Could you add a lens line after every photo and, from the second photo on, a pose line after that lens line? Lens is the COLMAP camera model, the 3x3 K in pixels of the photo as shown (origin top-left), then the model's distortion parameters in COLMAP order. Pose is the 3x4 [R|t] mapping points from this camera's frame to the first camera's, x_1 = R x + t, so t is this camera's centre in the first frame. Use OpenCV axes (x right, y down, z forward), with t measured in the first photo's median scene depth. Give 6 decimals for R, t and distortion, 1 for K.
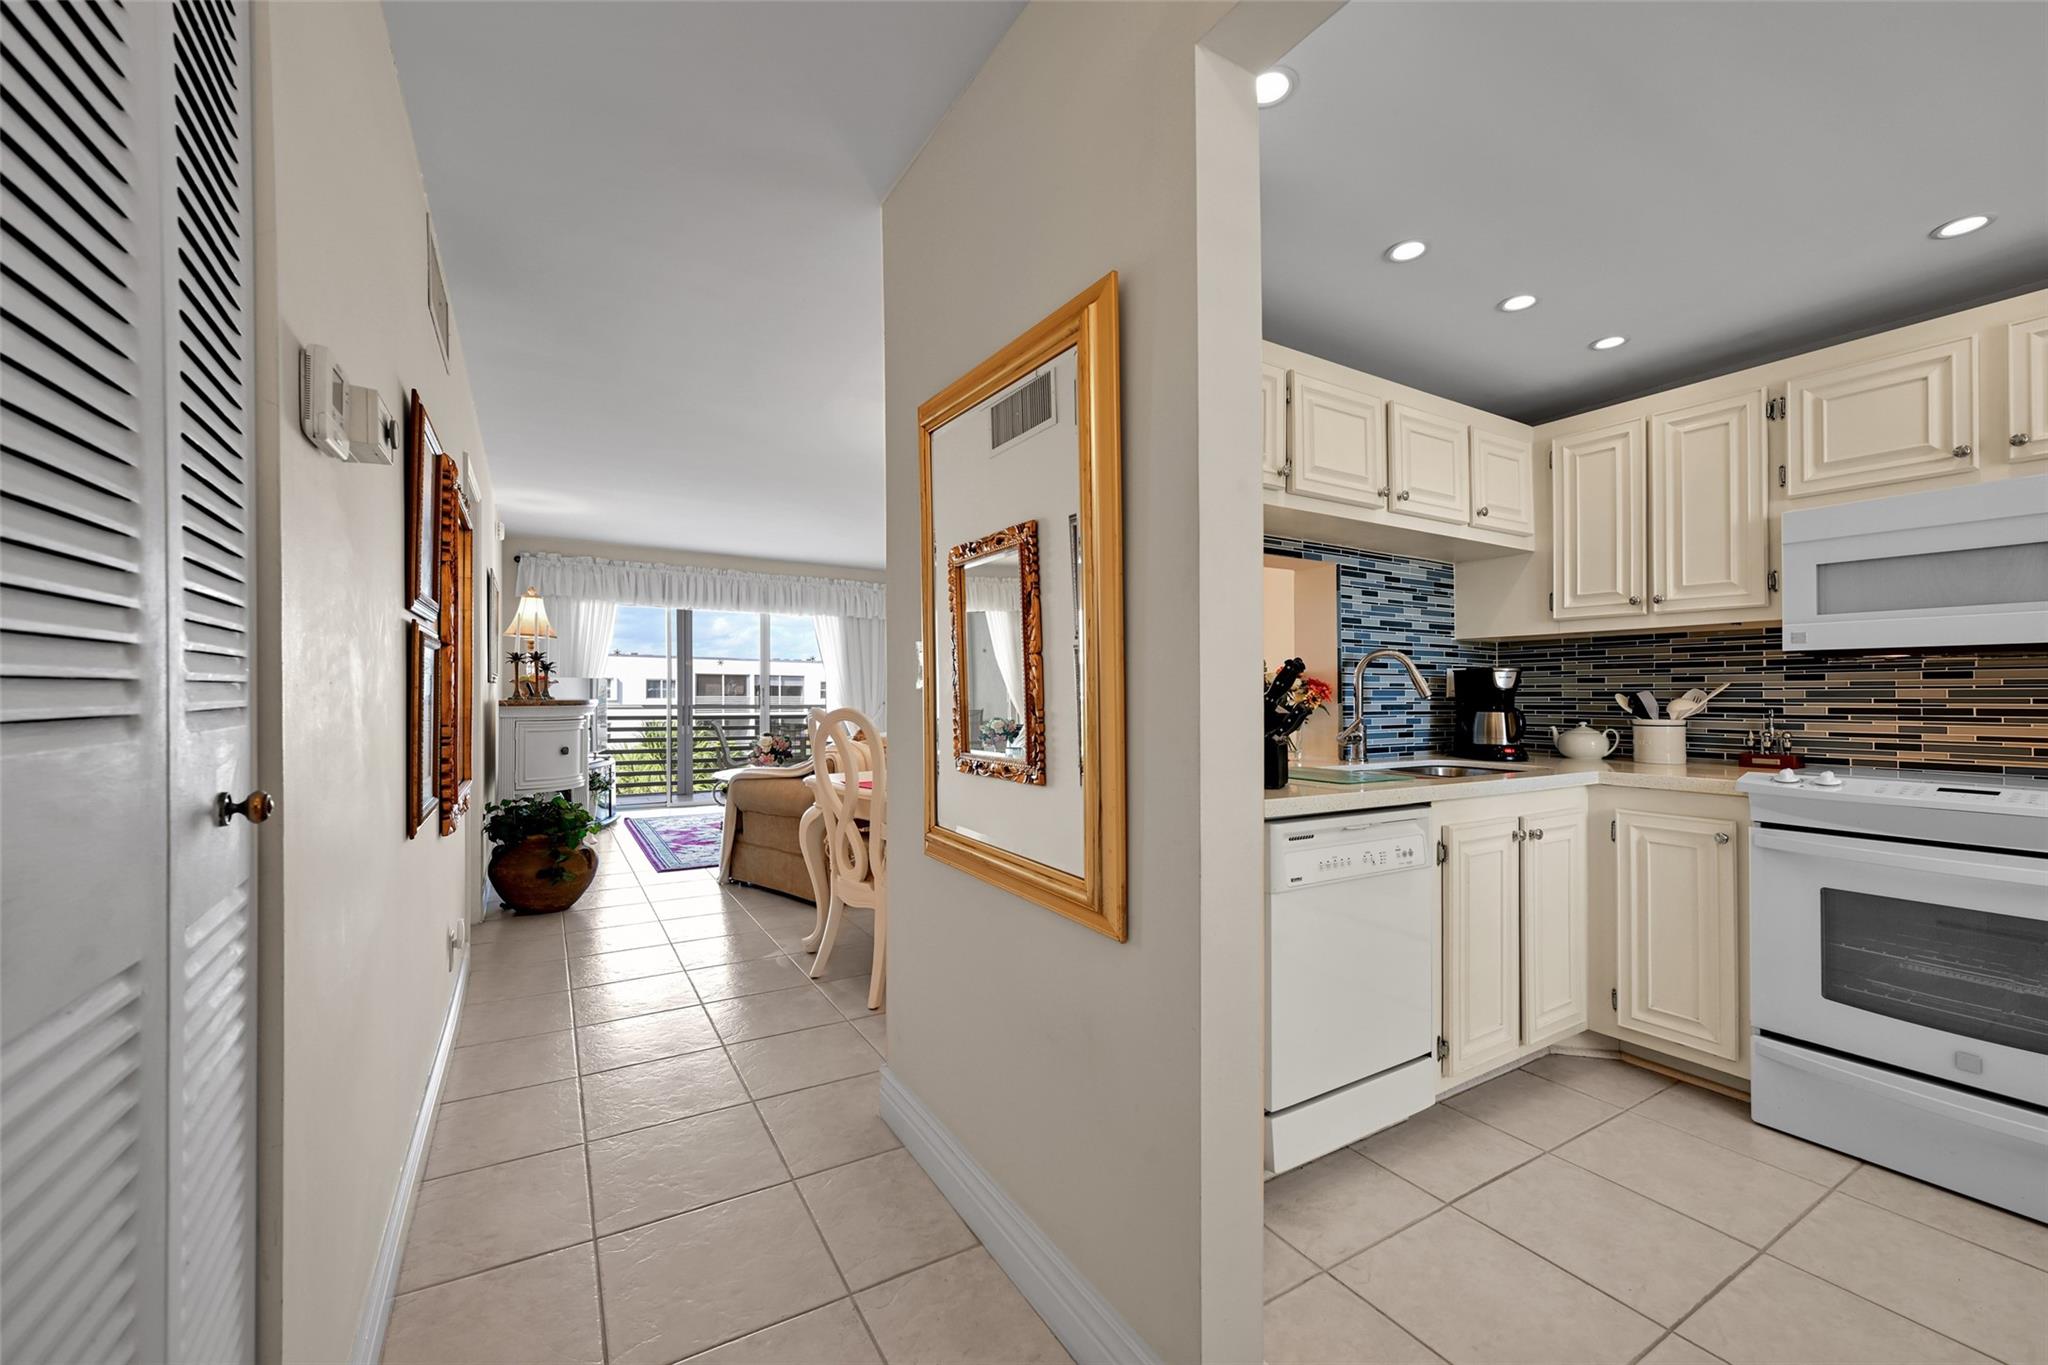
lens RADIAL K [[811.5, 0, 1025.0], [0, 811.5, 696.5], [0, 0, 1]] dist [0.001392, 0.000944]
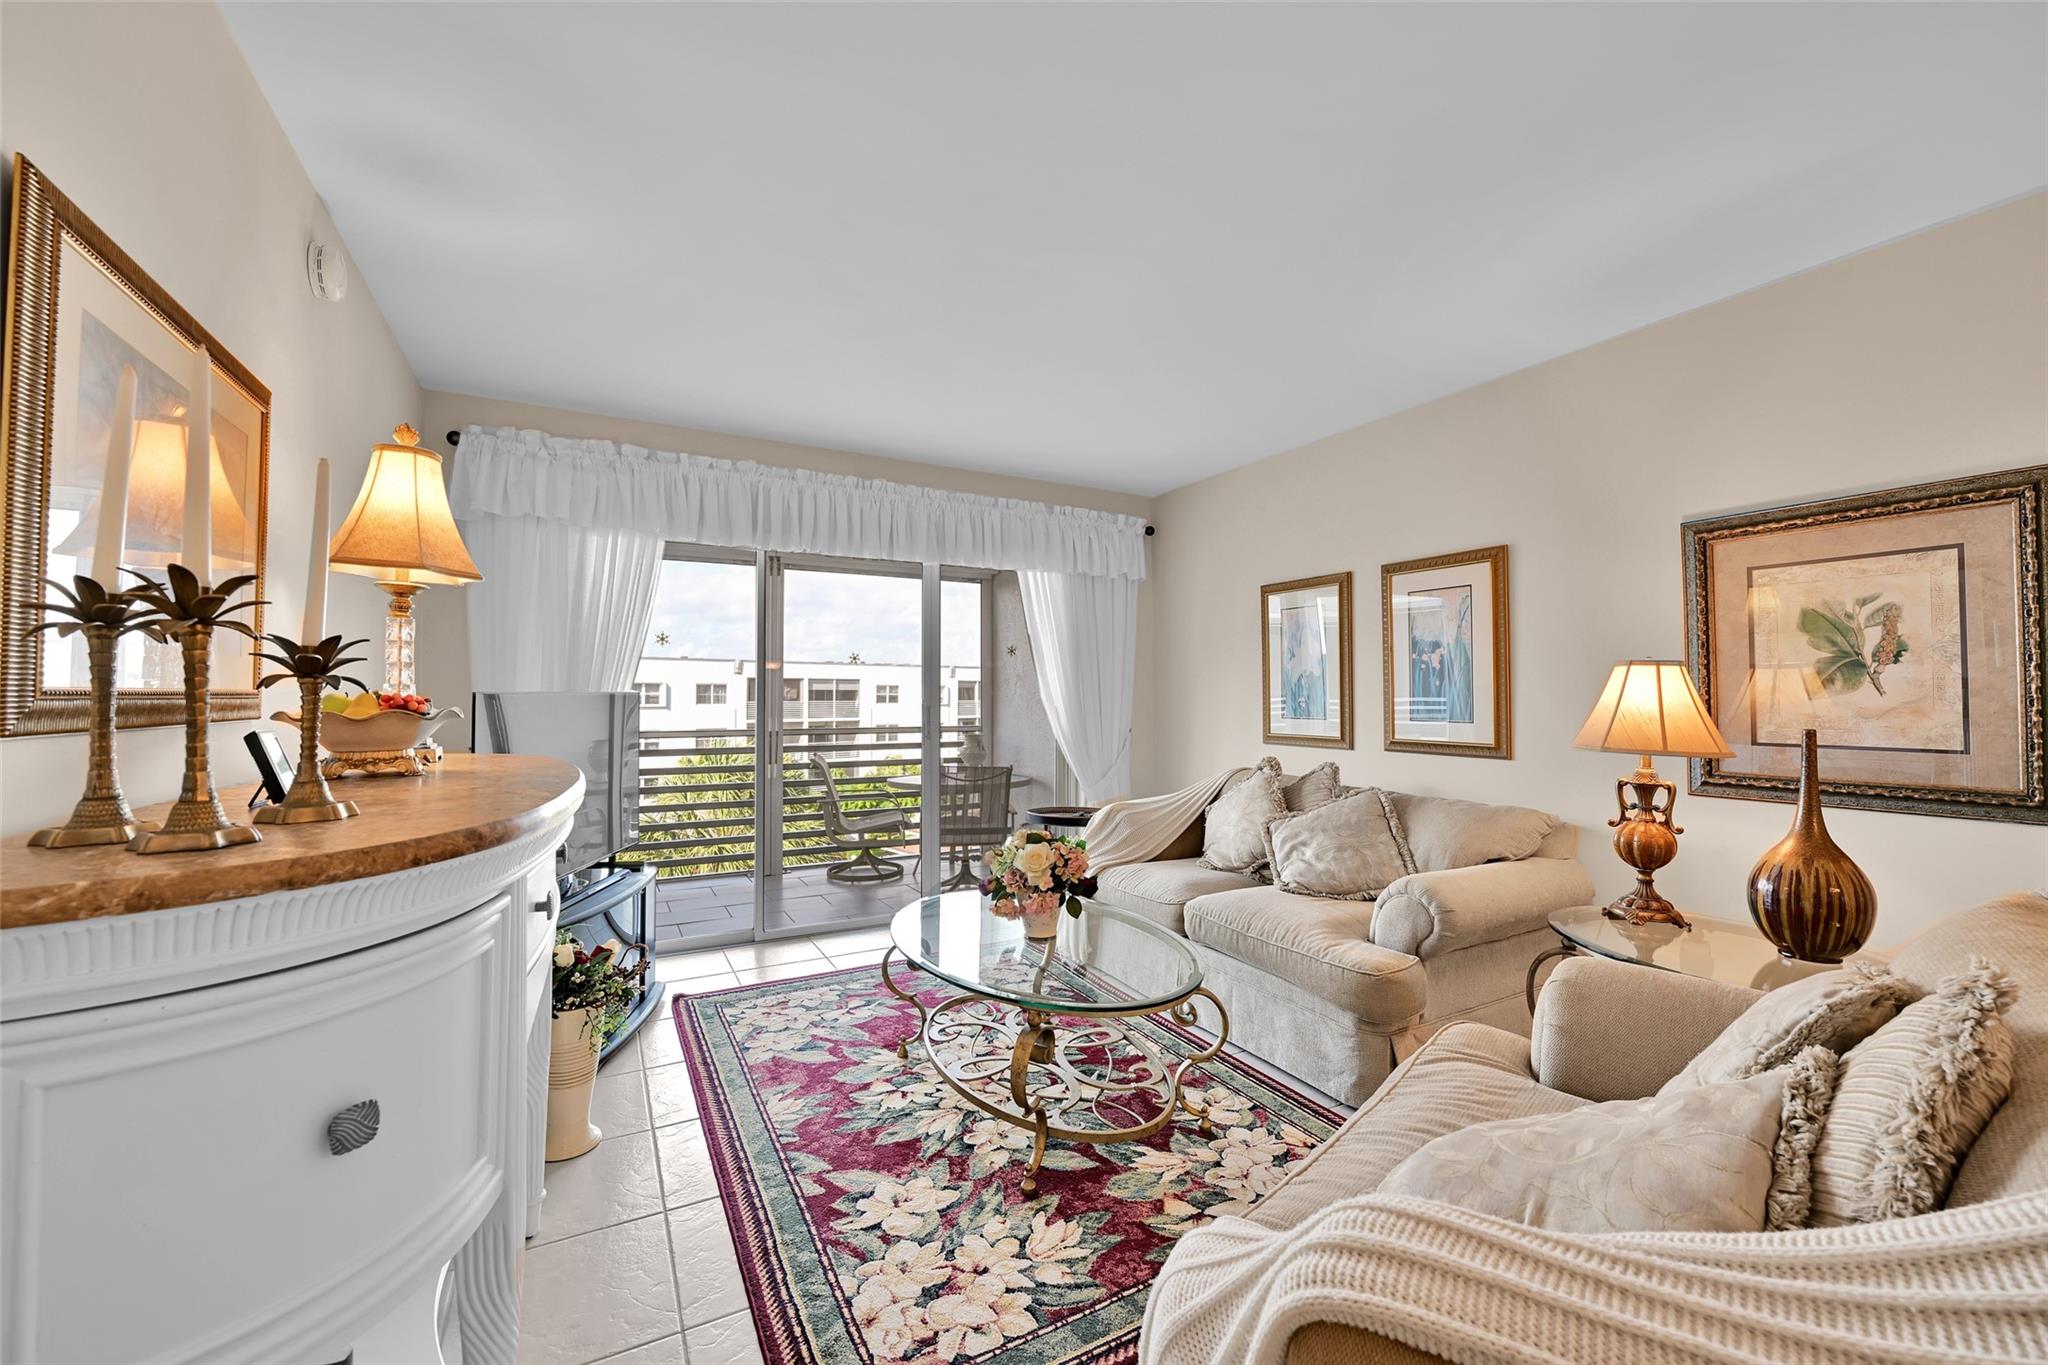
lens RADIAL K [[811.5, 0, 1025.0], [0, 811.5, 679.9], [0, 0, 1]] dist [0.001392, 0.000944]
pose [[0.998766, -0.006602, -0.049226, -0.207946], [0.005491, 0.999728, -0.022675, -0.013507], [0.049362, 0.022377, 0.998530, 0.417250]]
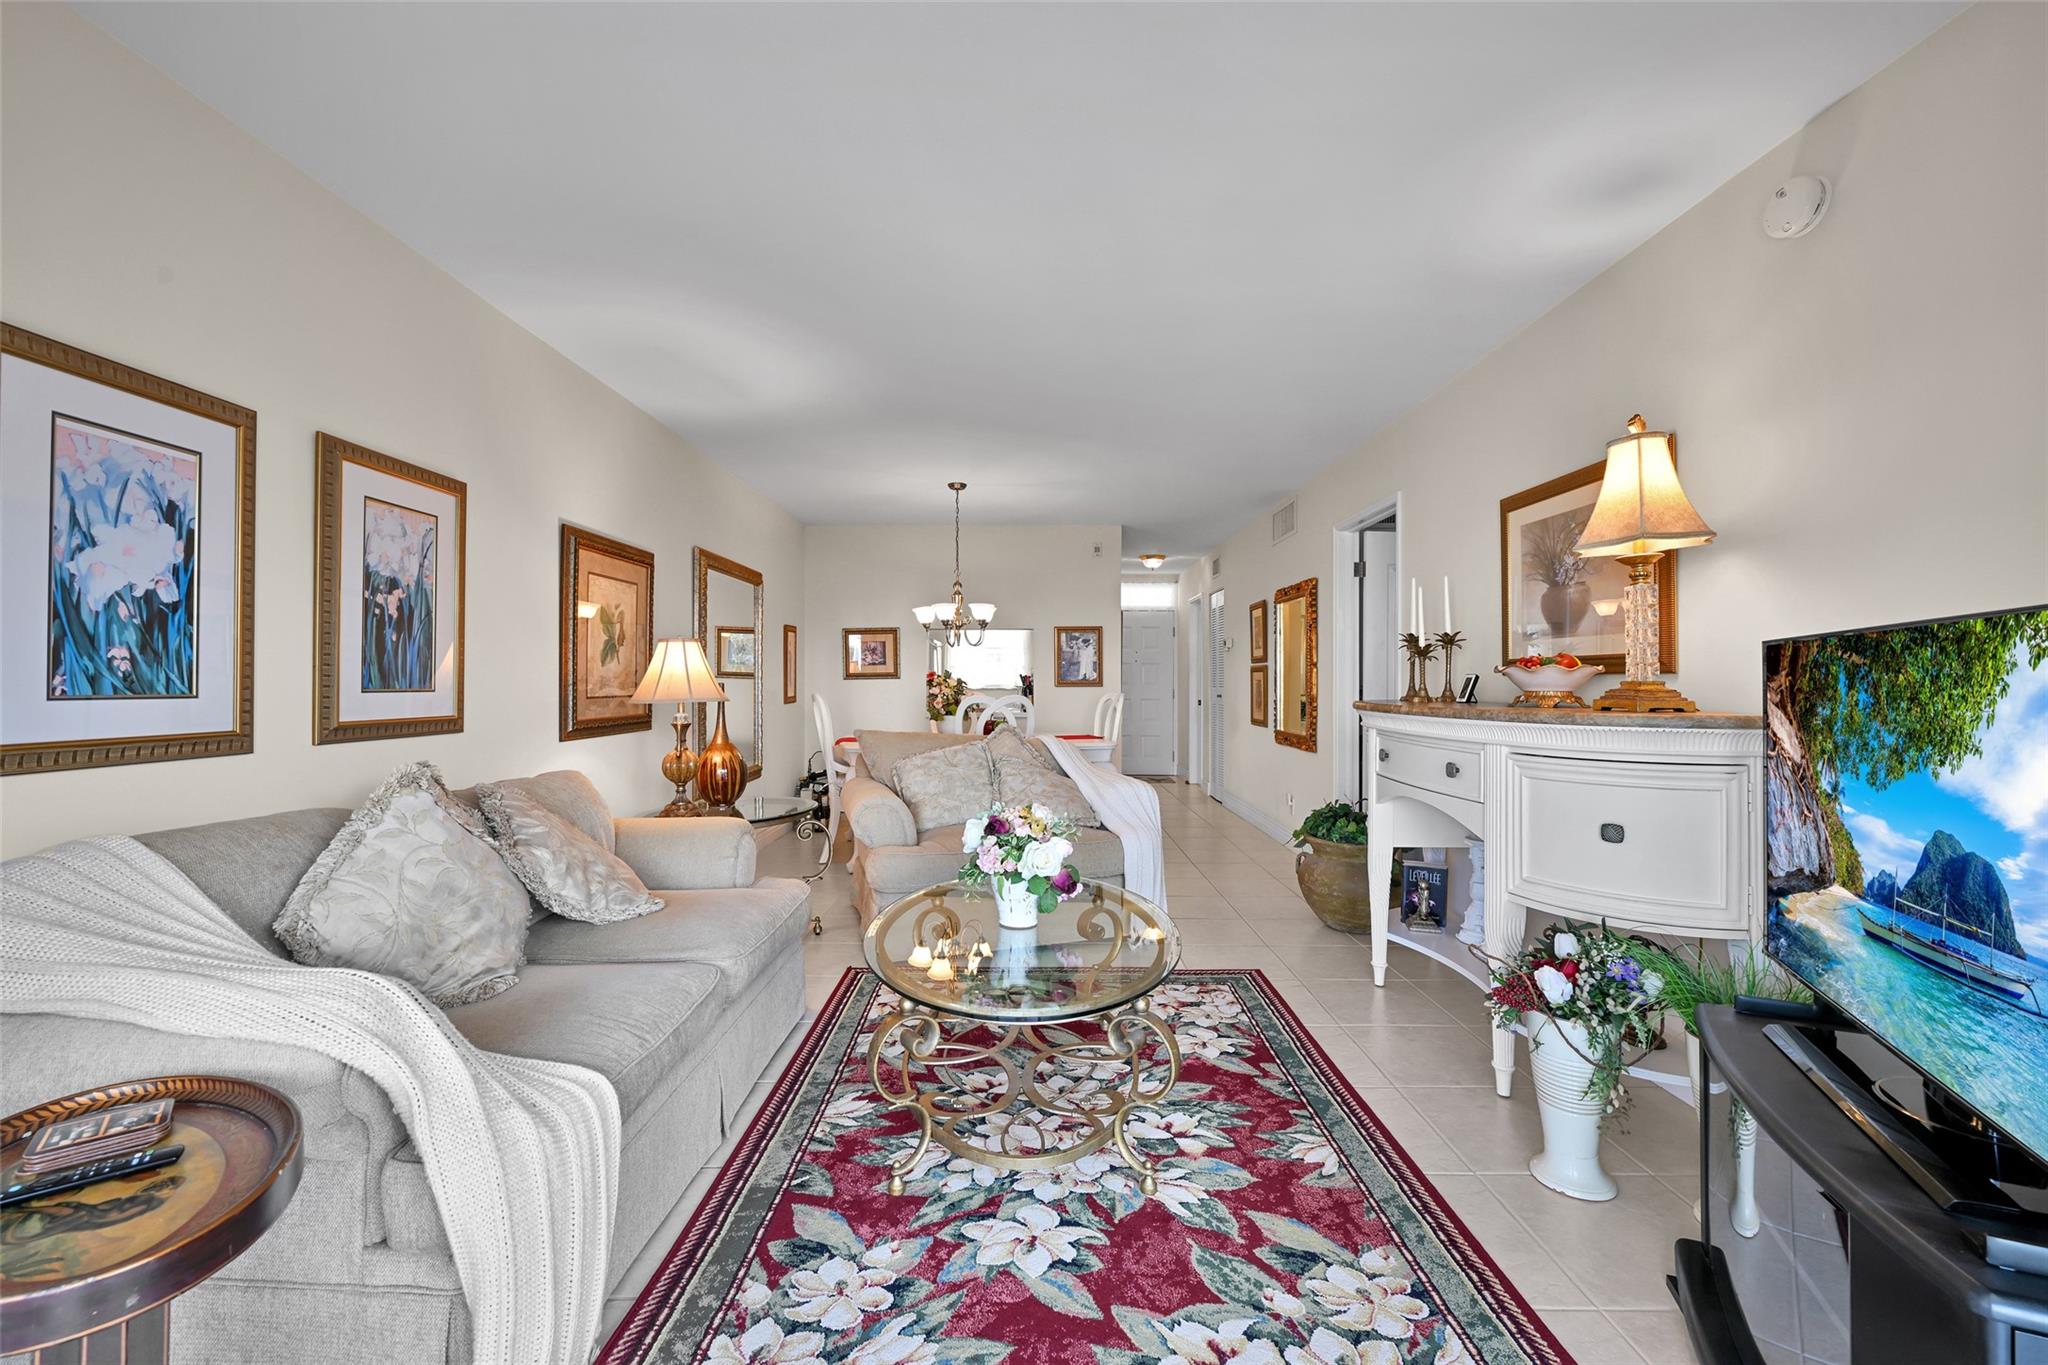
lens RADIAL K [[809.7, 0, 1016.2], [0, 809.7, 687.4], [0, 0, 1]] dist [-0.003391, -0.000982]
pose [[-0.846938, -0.011198, 0.531574, -0.343488], [-0.004526, 0.999894, 0.013852, -0.007970], [-0.531672, 0.009326, -0.846899, 0.895526]]
